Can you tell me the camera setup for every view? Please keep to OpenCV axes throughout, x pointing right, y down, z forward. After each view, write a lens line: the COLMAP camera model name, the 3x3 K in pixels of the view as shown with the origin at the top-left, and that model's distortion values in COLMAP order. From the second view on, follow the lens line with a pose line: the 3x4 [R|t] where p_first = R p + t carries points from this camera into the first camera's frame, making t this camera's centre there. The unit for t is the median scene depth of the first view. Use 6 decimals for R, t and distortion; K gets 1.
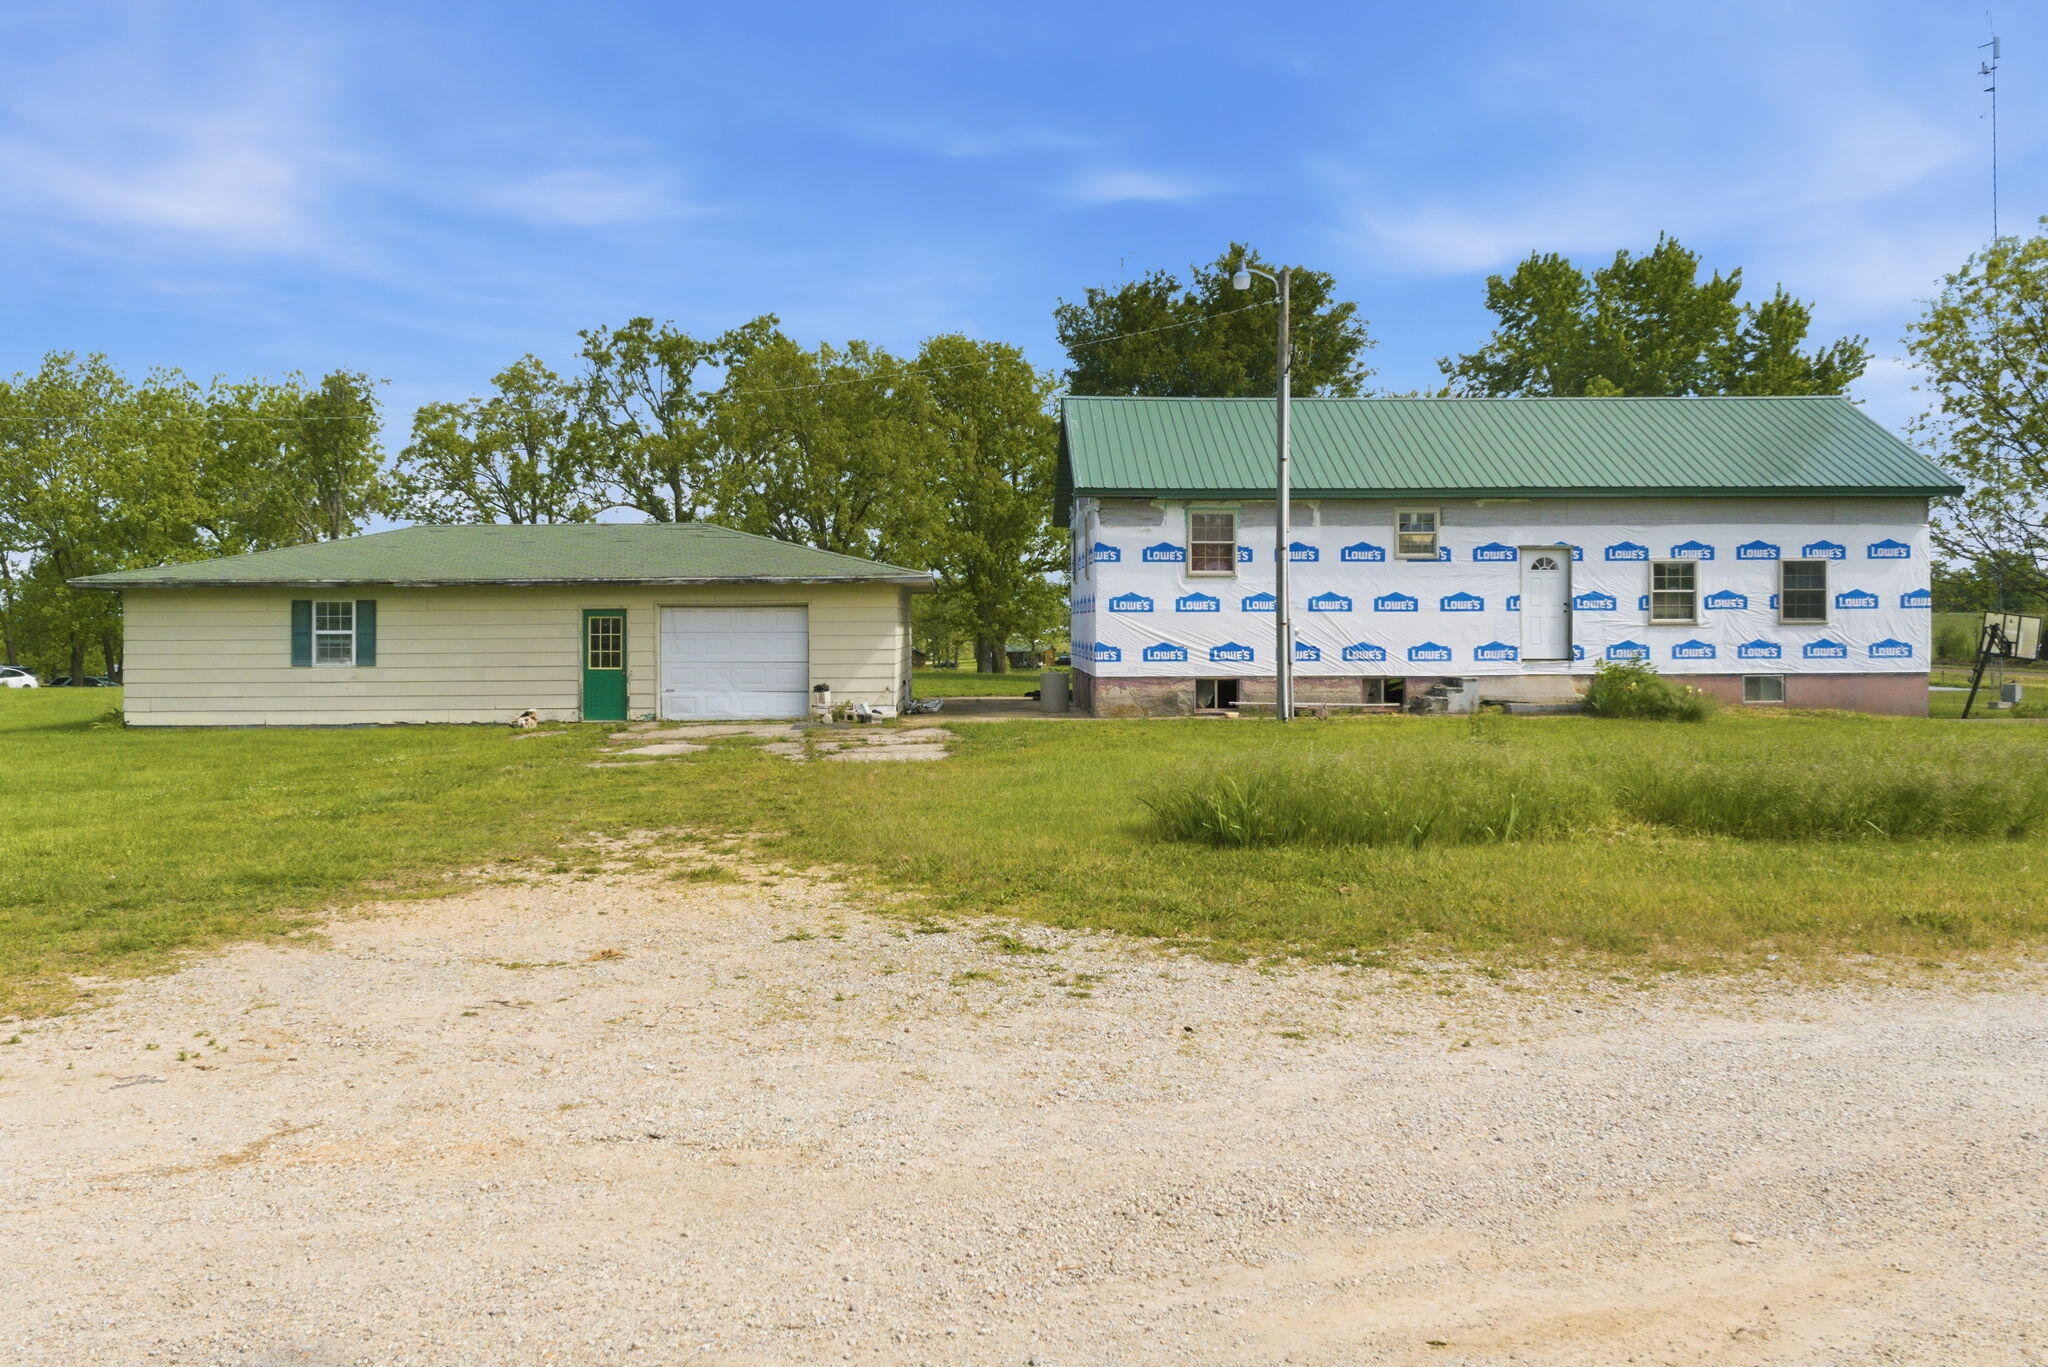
lens RADIAL K [[1549.6, 0, 1024.0], [0, 1549.6, 683.5], [0, 0, 1]] dist [-0.001767, -0.070680]
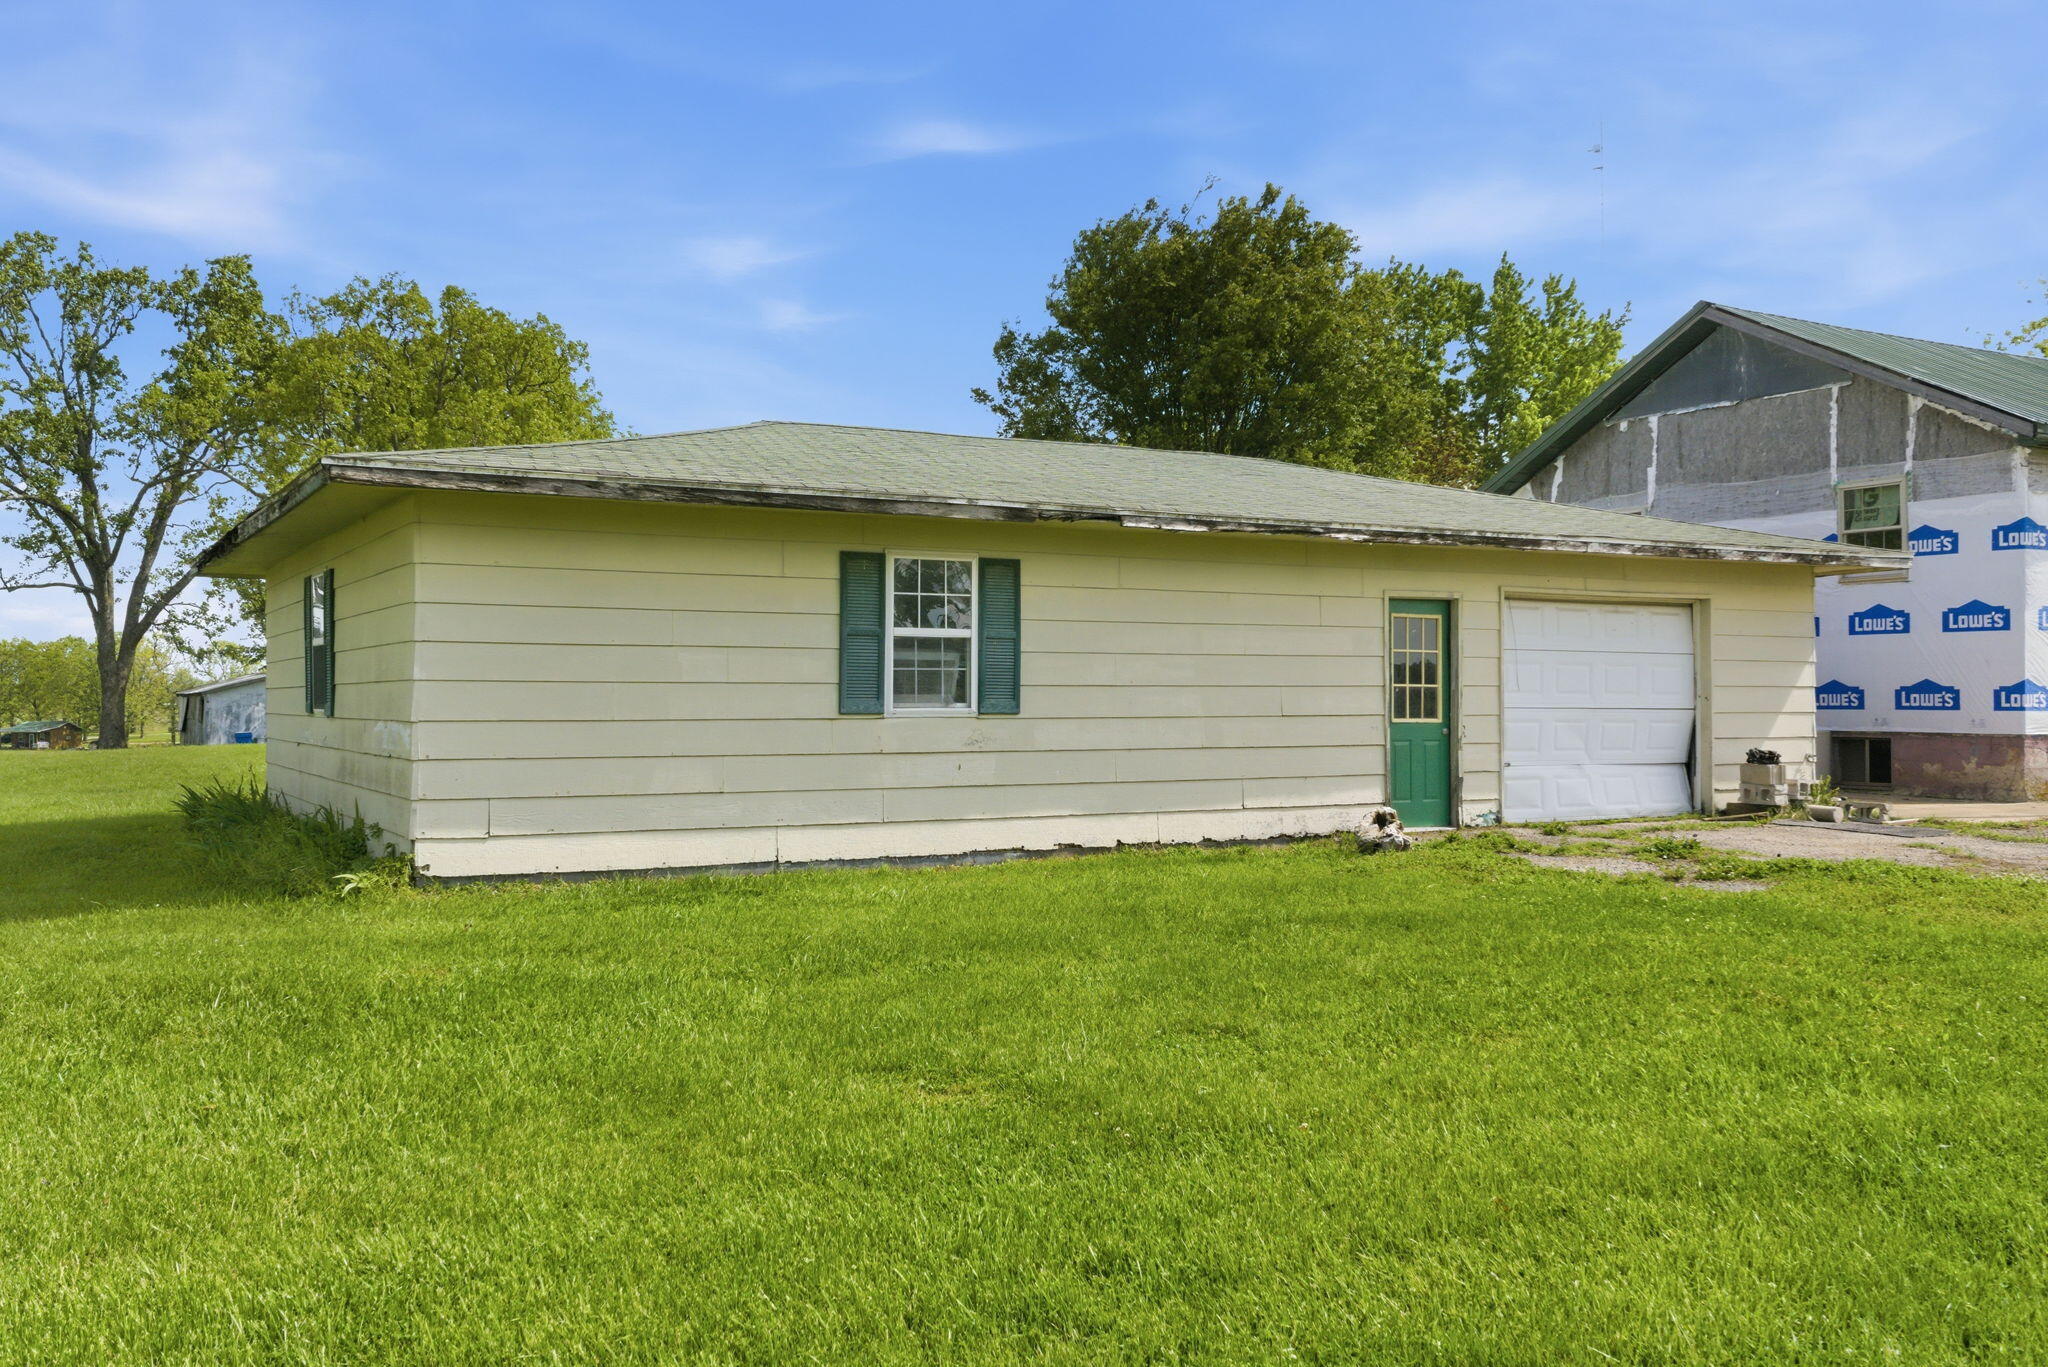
lens RADIAL K [[1549.6, 0, 1024.0], [0, 1549.6, 683.5], [0, 0, 1]] dist [-0.001767, -0.070680]
pose [[0.933722, 0.011233, 0.357822, -0.567406], [-0.003567, 0.999750, -0.022077, -0.010251], [-0.357980, 0.019337, 0.933529, 0.596727]]
